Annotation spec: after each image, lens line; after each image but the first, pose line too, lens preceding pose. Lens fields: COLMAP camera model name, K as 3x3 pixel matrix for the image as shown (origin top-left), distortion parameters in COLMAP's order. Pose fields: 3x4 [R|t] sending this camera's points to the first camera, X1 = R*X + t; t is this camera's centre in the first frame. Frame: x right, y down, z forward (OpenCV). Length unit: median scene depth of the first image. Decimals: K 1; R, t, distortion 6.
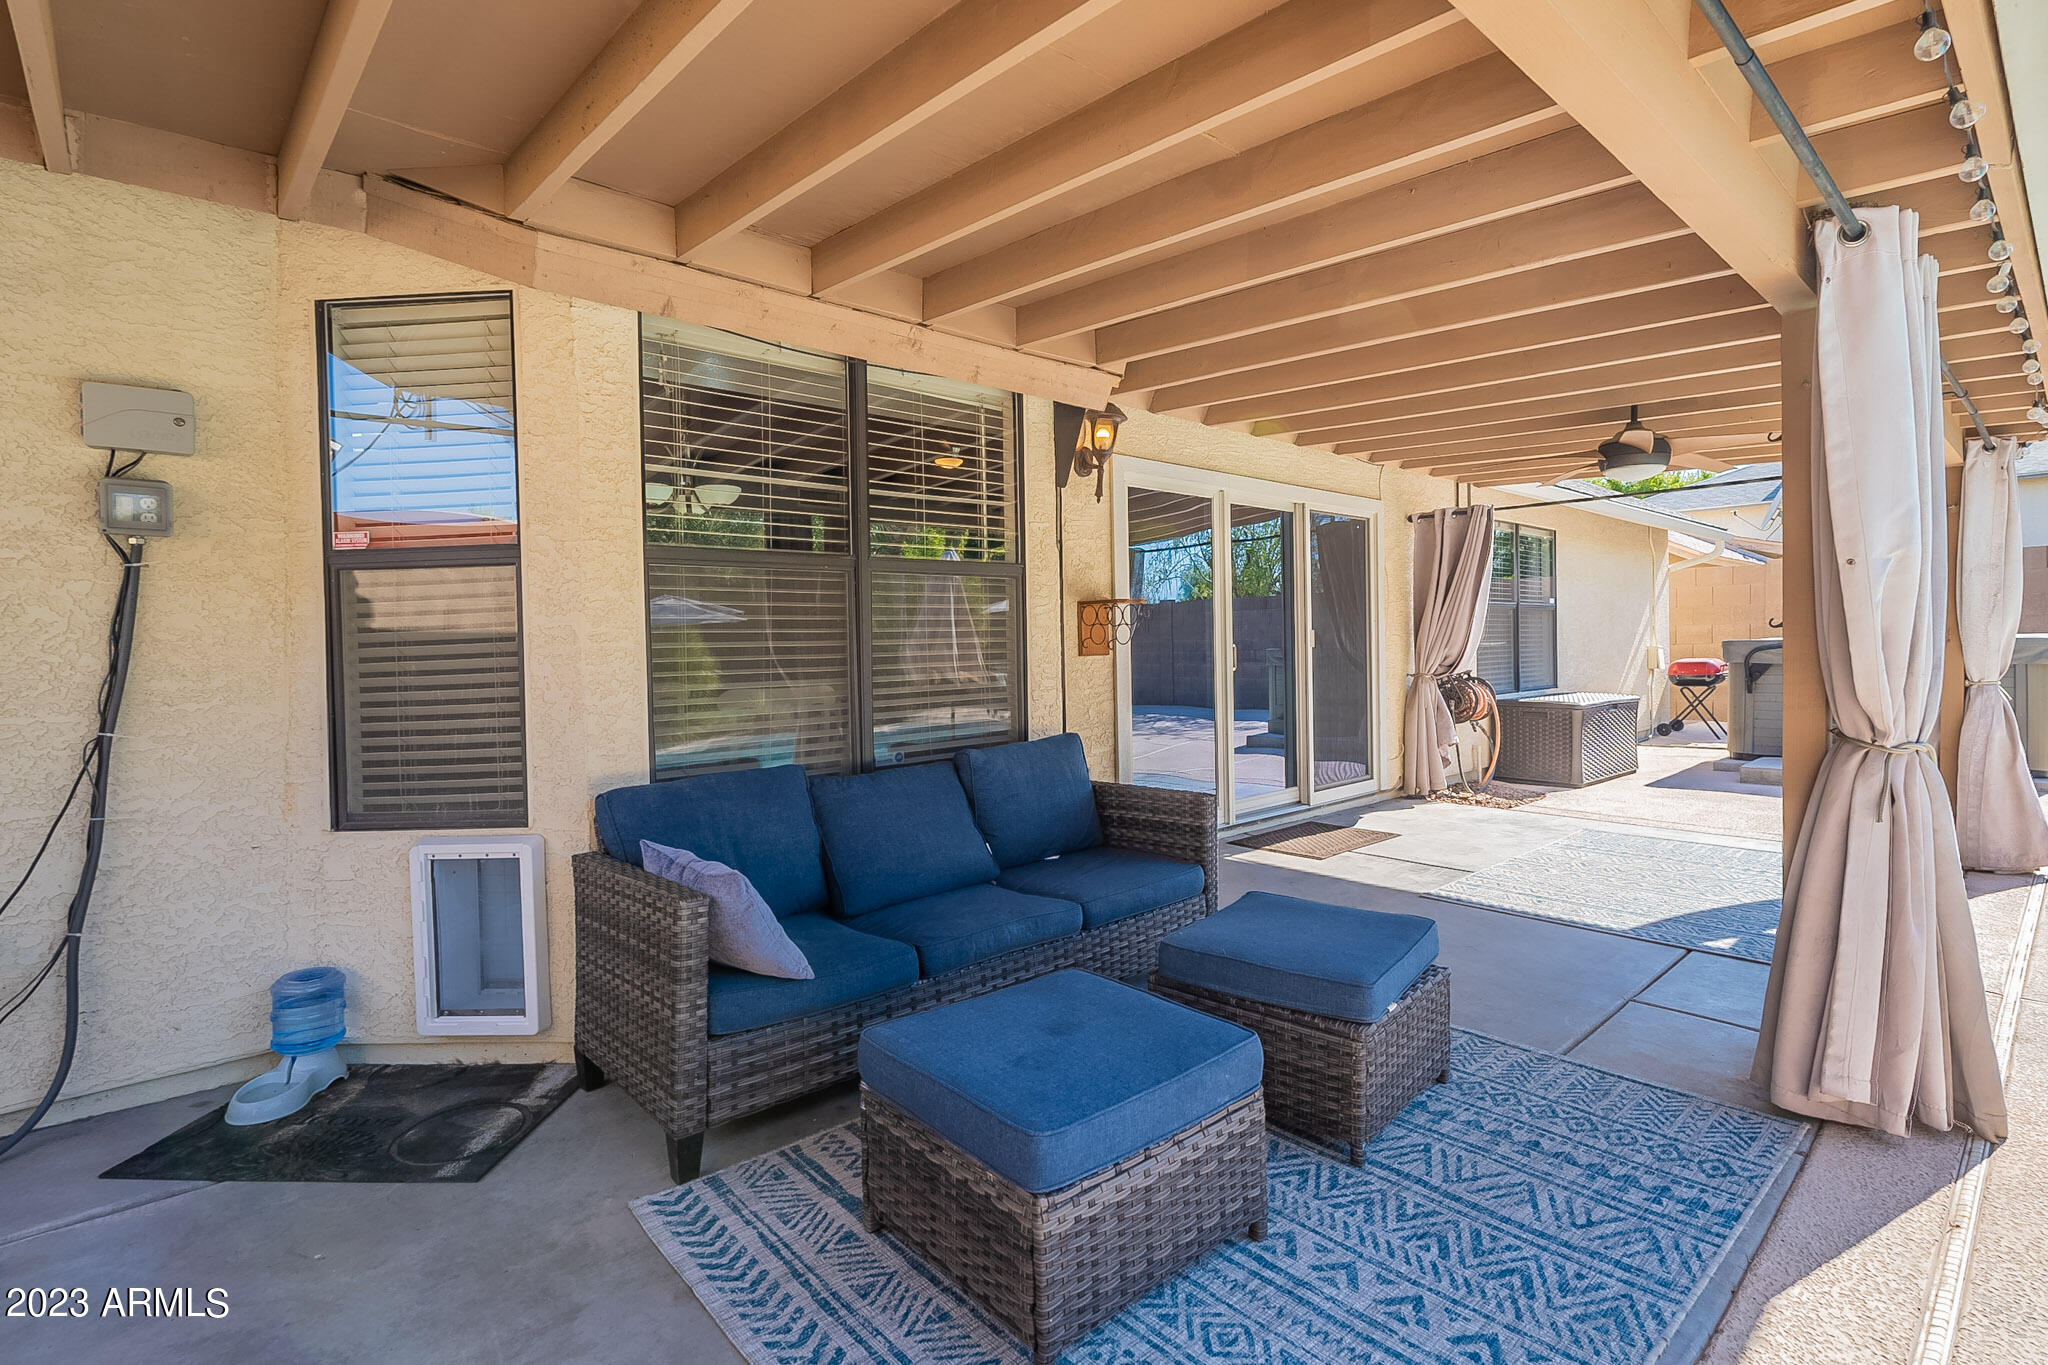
lens RADIAL K [[968.1, 0, 1019.0], [0, 968.1, 685.7], [0, 0, 1]] dist [-0.004169, -0.000332]
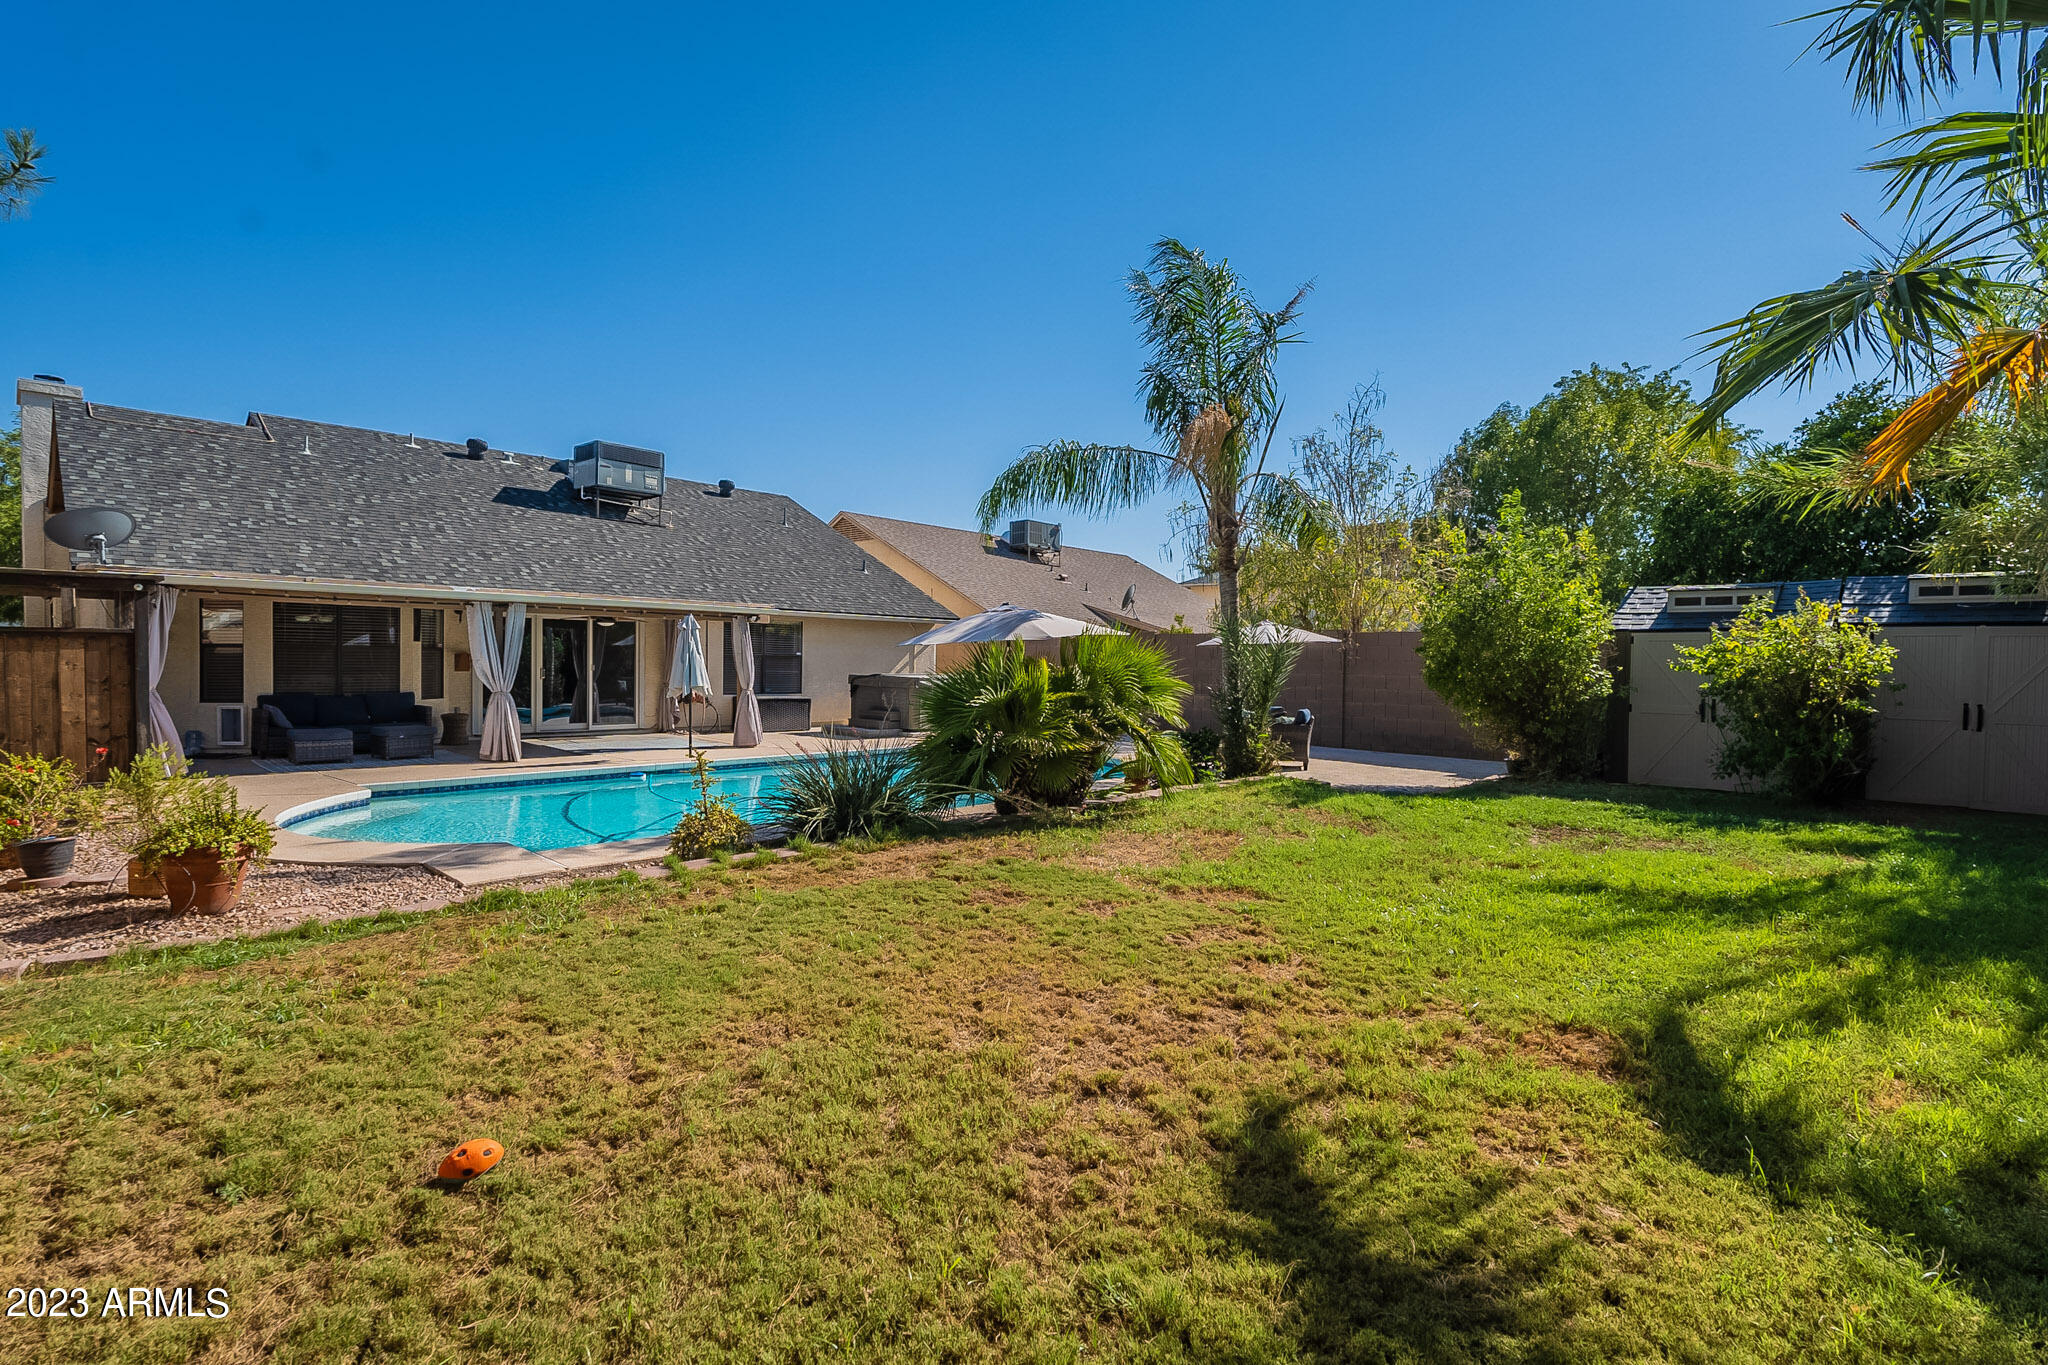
lens RADIAL K [[941.4, 0, 1026.2], [0, 941.4, 675.7], [0, 0, 1]] dist [-0.002281, -0.002024]
pose [[0.994479, 0.036642, 0.098335, 1.151363], [-0.034498, 0.999130, -0.023415, -0.005763], [-0.099108, 0.019893, 0.994878, -1.602654]]
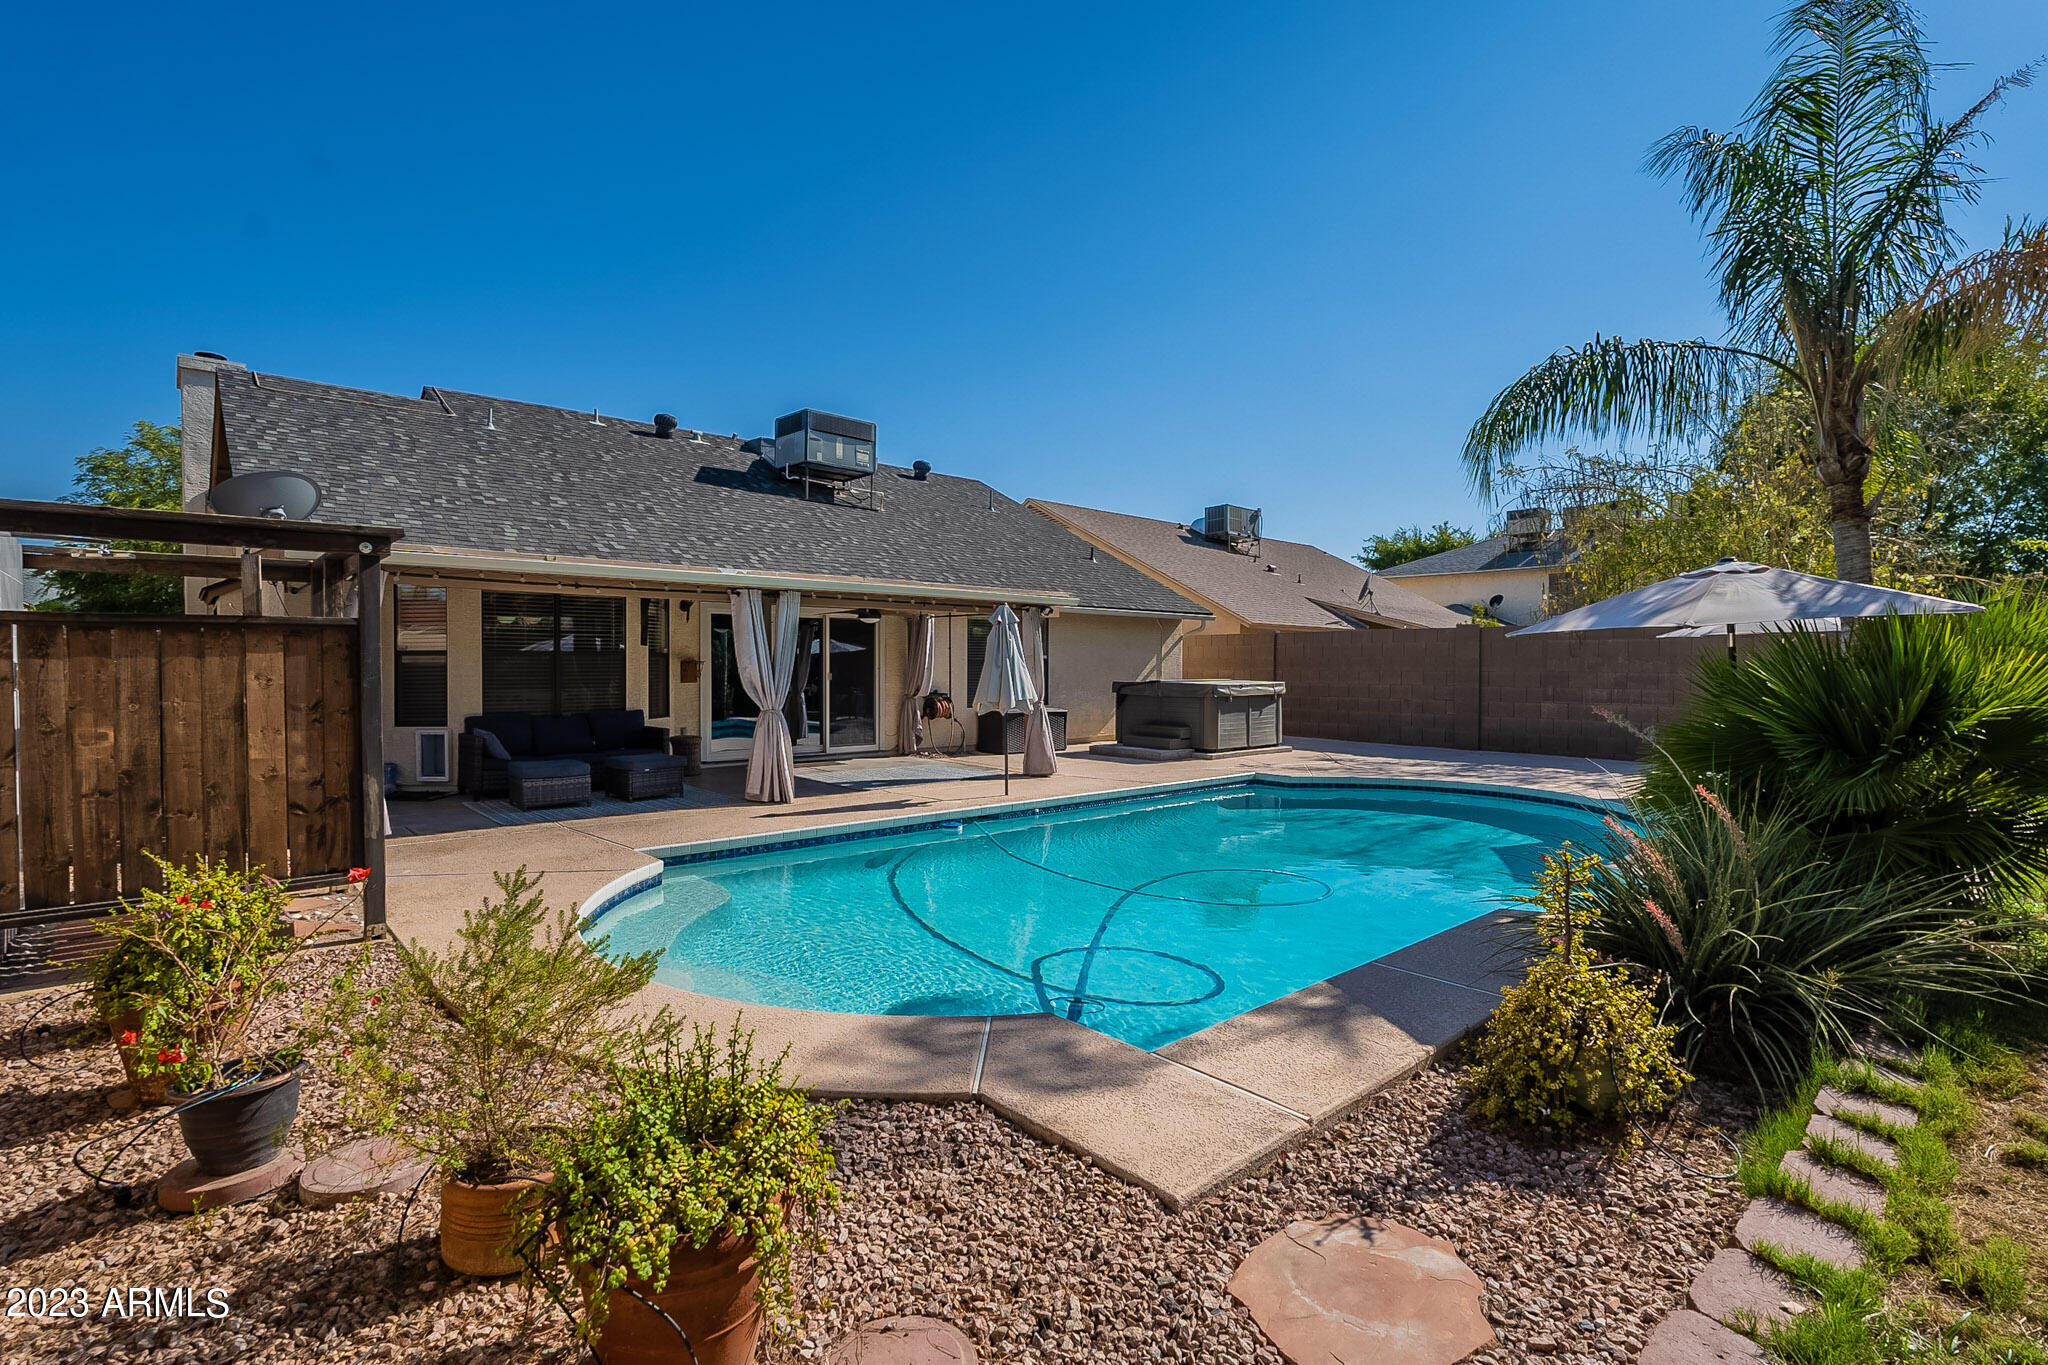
lens RADIAL K [[940.2, 0, 1024.6], [0, 940.2, 672.4], [0, 0, 1]] dist [-0.003716, -0.000947]
pose [[0.999592, 0.026573, 0.010439, 0.663618], [-0.026249, 0.999203, -0.030060, -0.004675], [-0.011229, 0.029774, 0.999494, -1.051440]]
